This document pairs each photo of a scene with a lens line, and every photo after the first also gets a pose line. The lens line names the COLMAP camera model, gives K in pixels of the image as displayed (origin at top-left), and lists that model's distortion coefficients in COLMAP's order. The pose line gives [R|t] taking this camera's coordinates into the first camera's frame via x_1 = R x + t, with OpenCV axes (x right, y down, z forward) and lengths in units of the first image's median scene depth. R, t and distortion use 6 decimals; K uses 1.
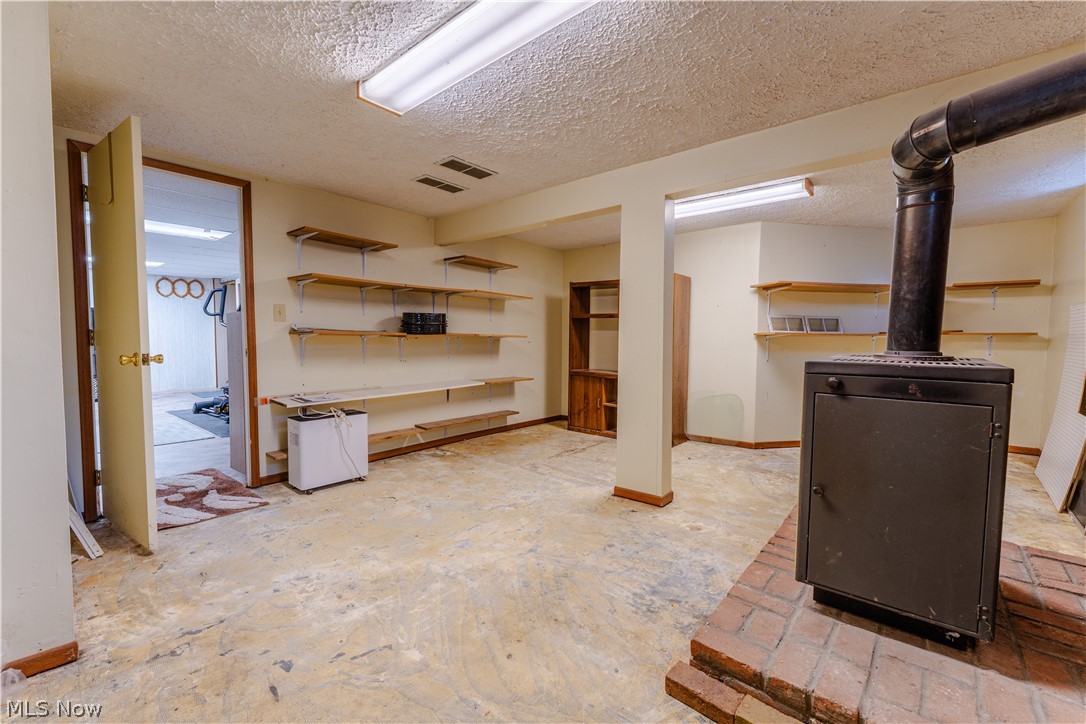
lens RADIAL K [[452.9, 0, 543.0], [0, 452.9, 362.0], [0, 0, 1]] dist [0.001739, 0.000076]
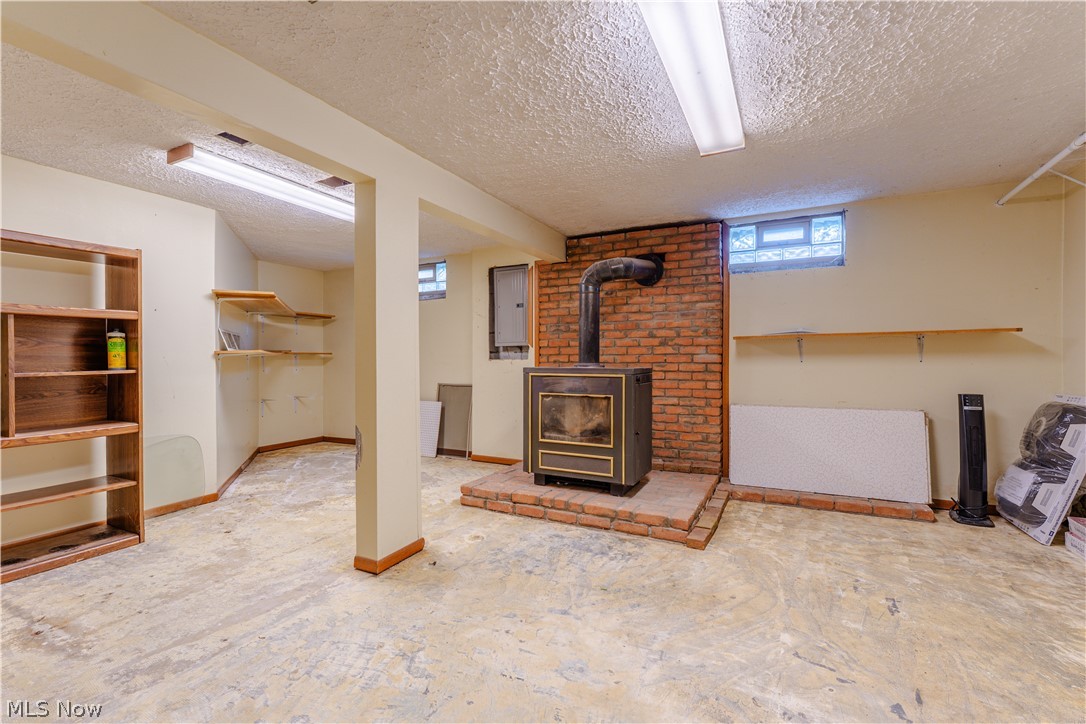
lens RADIAL K [[471.6, 0, 543.0], [0, 471.6, 362.0], [0, 0, 1]] dist [0.002553, 0.000356]
pose [[-0.228696, -0.013463, 0.973405, -0.603910], [0.051883, 0.998315, 0.025997, -0.048245], [-0.972114, 0.056449, -0.227612, 0.855484]]
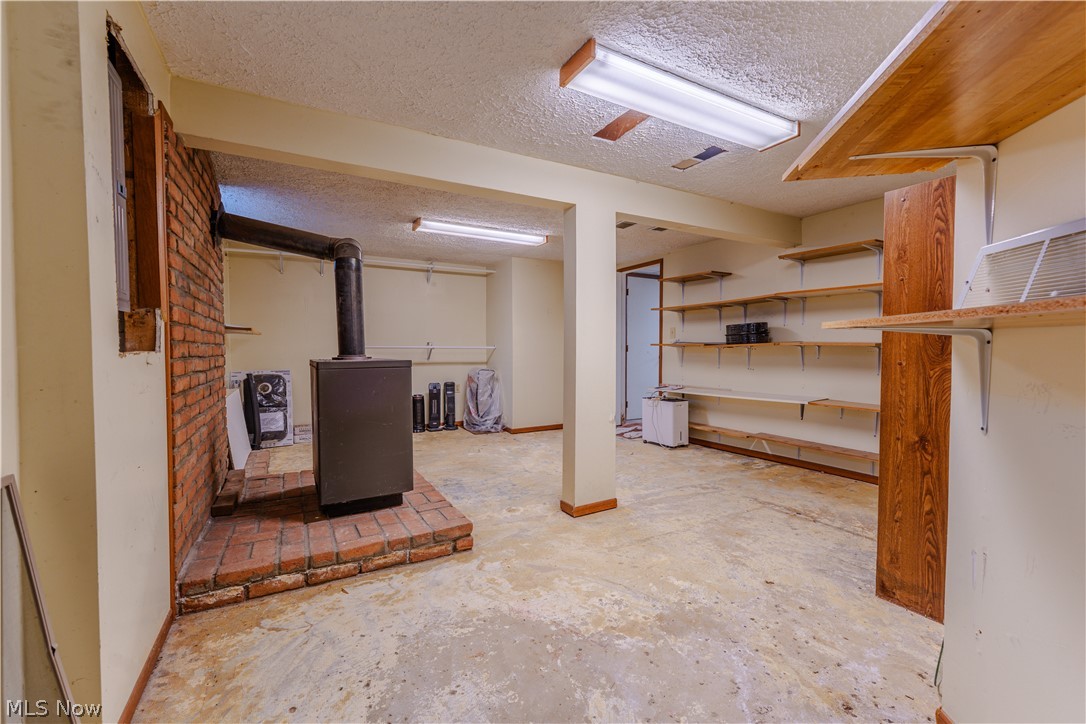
lens RADIAL K [[452.9, 0, 543.0], [0, 452.9, 362.0], [0, 0, 1]] dist [0.001739, 0.000076]
pose [[-0.352994, 0.022585, -0.935353, 1.103037], [-0.046629, 0.998042, 0.041696, -0.052203], [0.934463, 0.058333, -0.351250, 1.161355]]
